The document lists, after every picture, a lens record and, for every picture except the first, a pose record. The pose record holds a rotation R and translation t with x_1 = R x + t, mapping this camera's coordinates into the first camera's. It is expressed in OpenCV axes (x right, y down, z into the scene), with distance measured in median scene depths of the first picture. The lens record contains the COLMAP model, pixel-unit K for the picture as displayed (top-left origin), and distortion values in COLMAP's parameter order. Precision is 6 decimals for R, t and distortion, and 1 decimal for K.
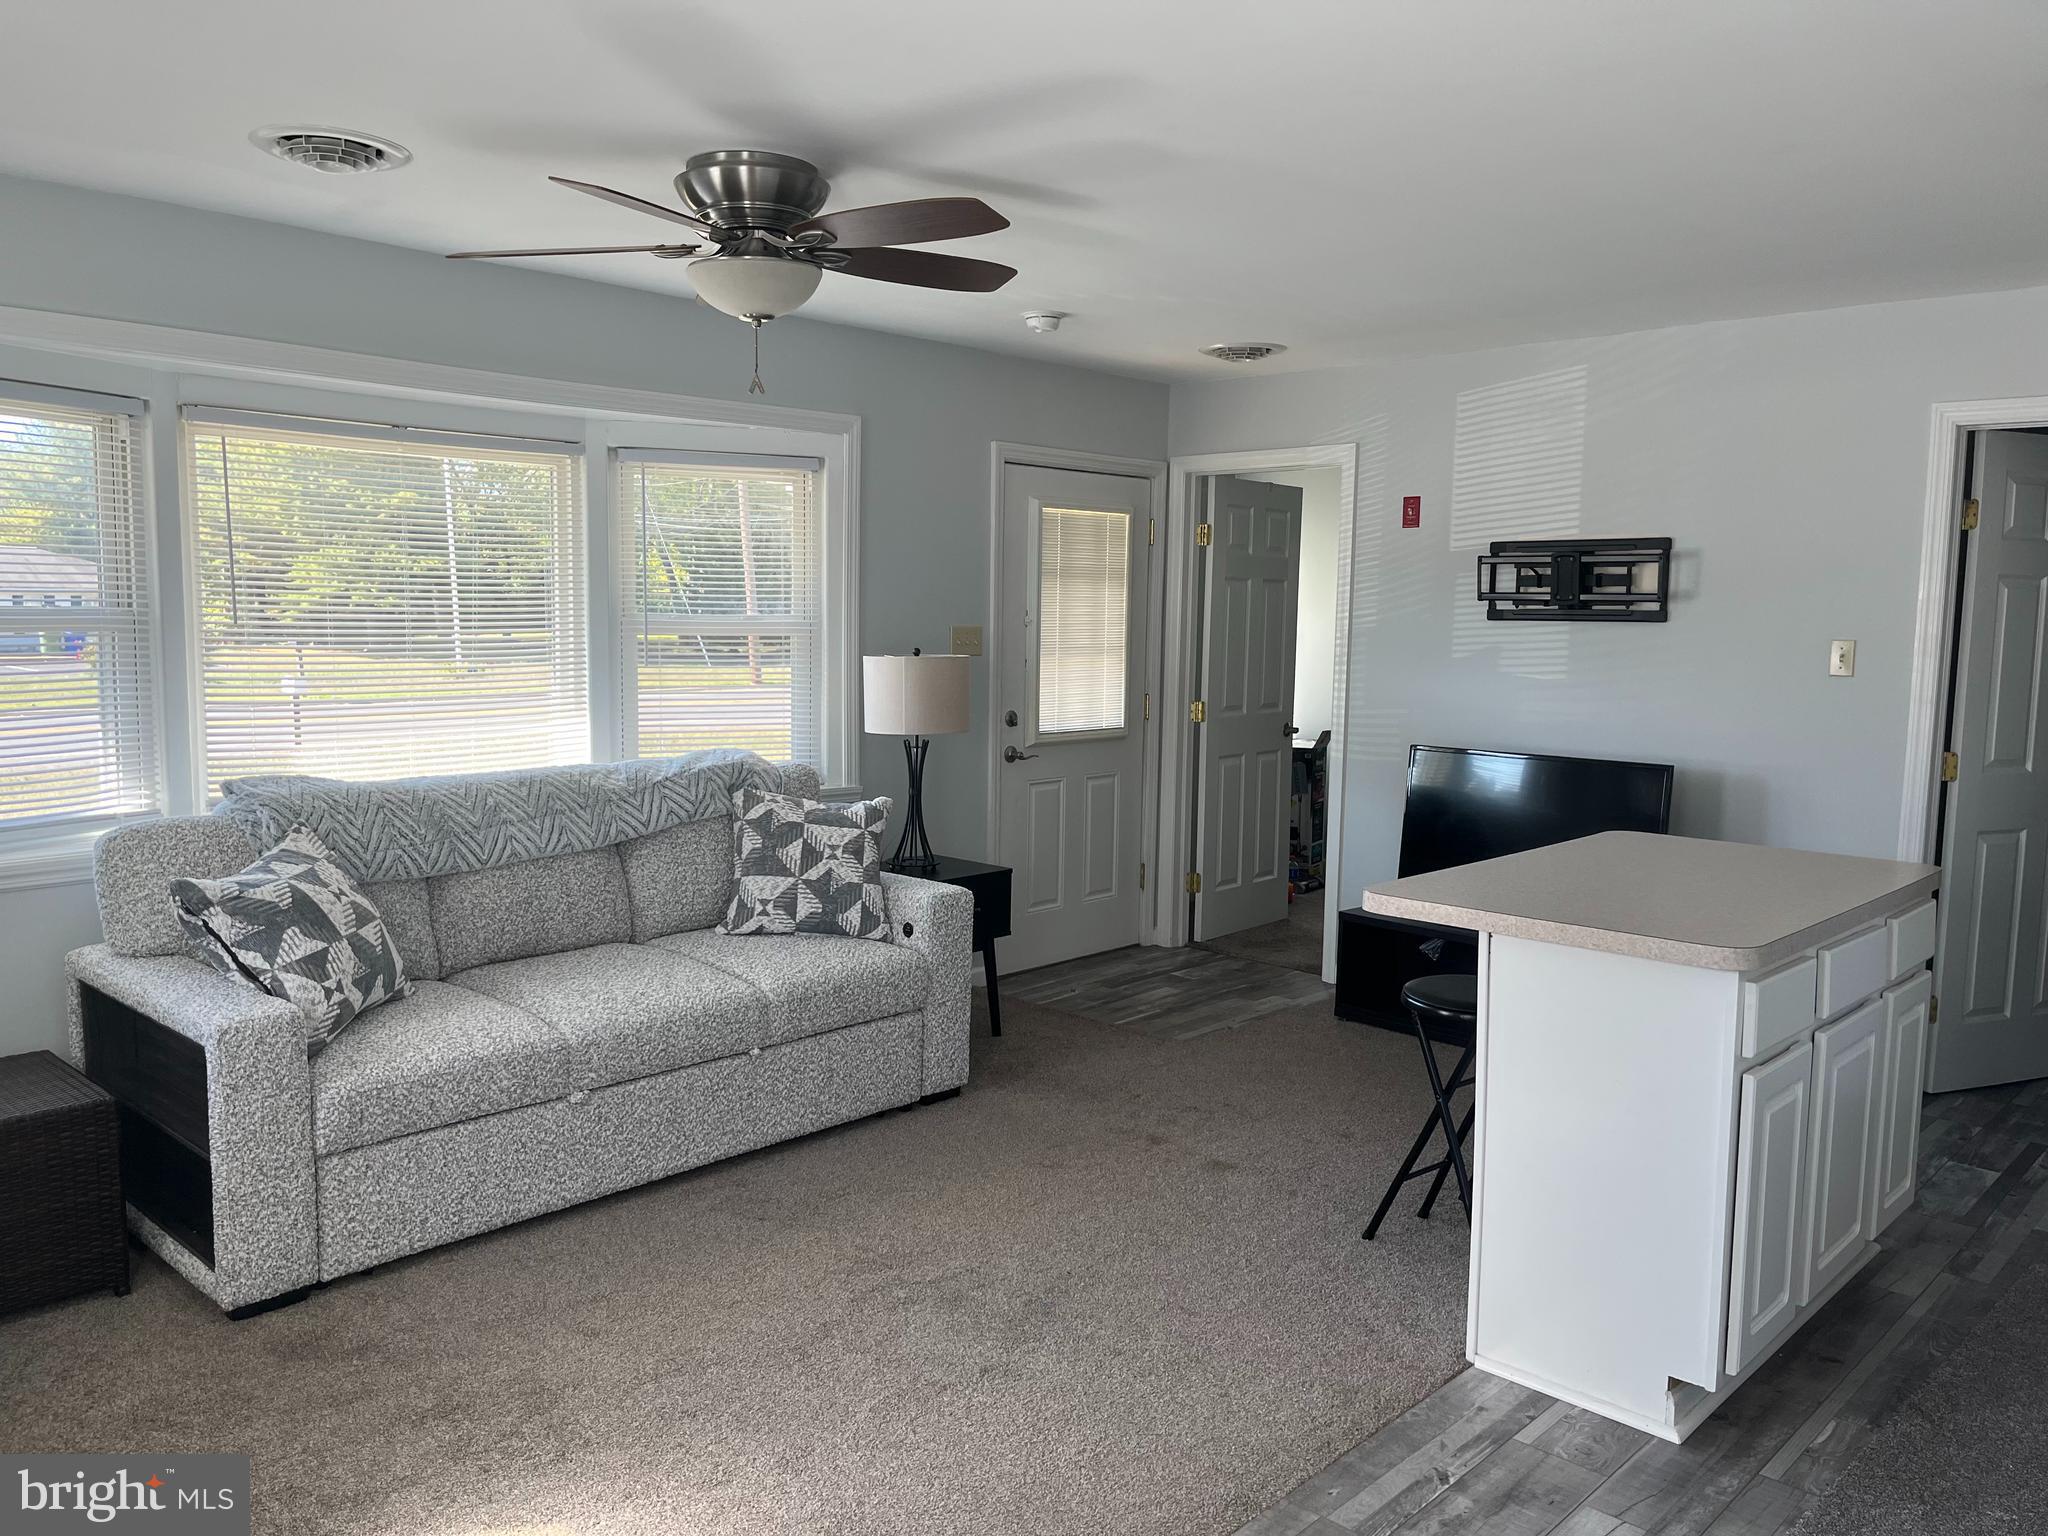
lens RADIAL K [[1558.3, 0, 1024.3], [0, 1558.3, 780.7], [0, 0, 1]] dist [0.042895, -0.035426]
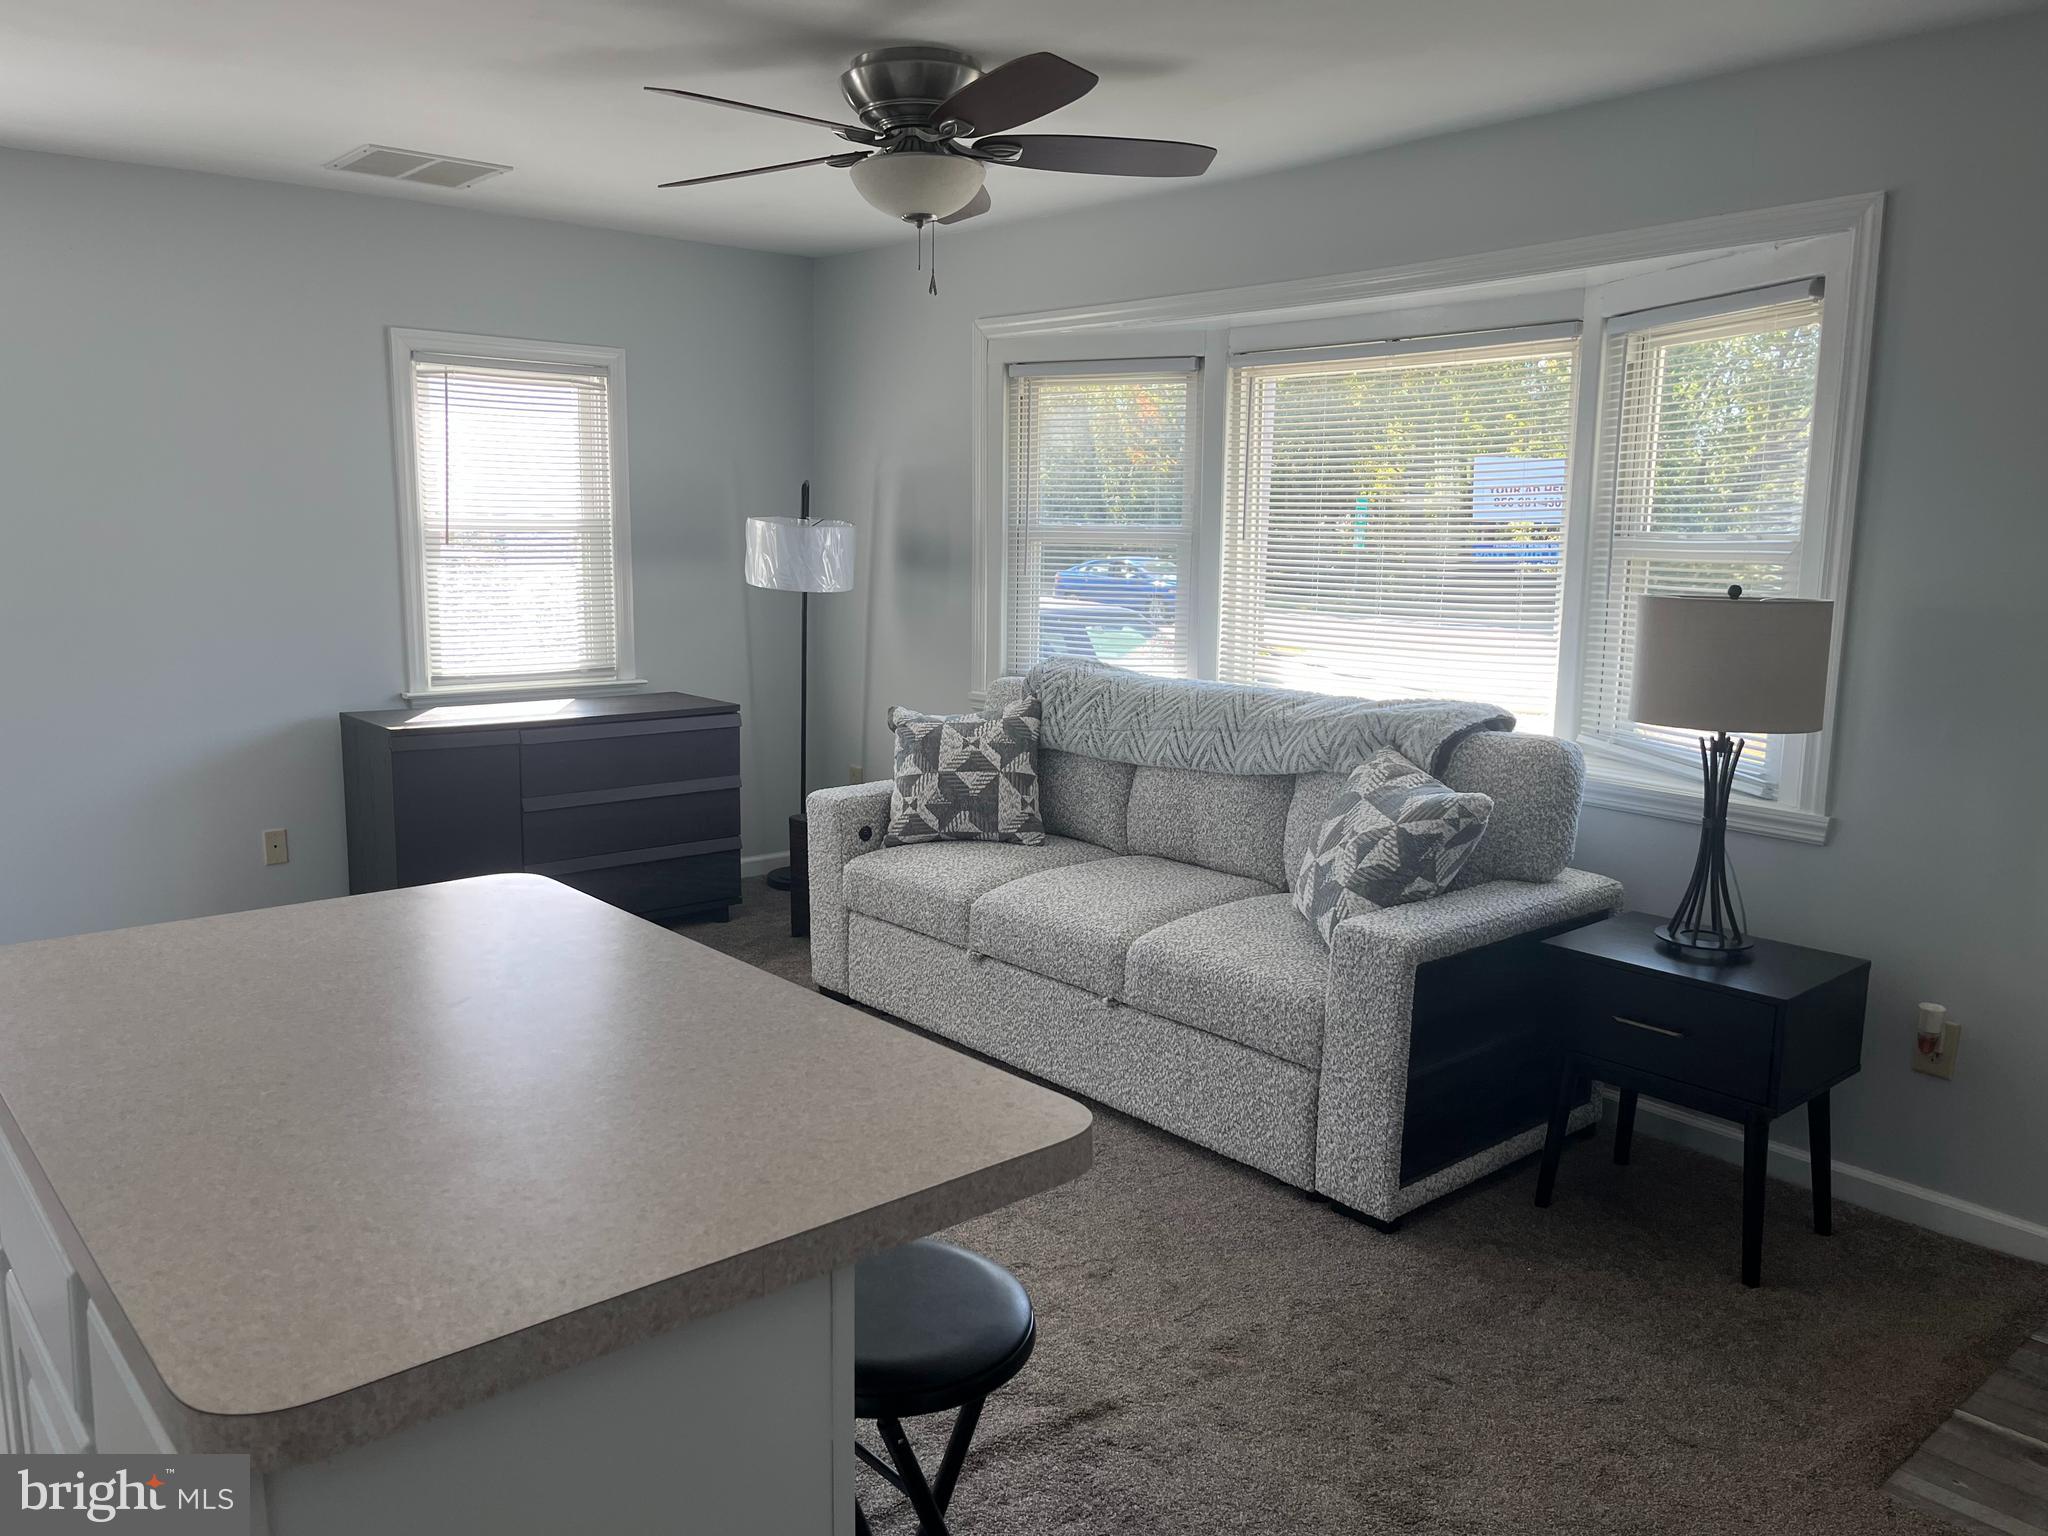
lens RADIAL K [[1558.3, 0, 1027.6], [0, 1558.3, 782.2], [0, 0, 1]] dist [0.042895, -0.035426]
pose [[-0.109386, 0.154028, -0.981993, 0.685270], [-0.122381, 0.978318, 0.167083, -0.097046], [0.986437, 0.138453, -0.088164, 0.969352]]
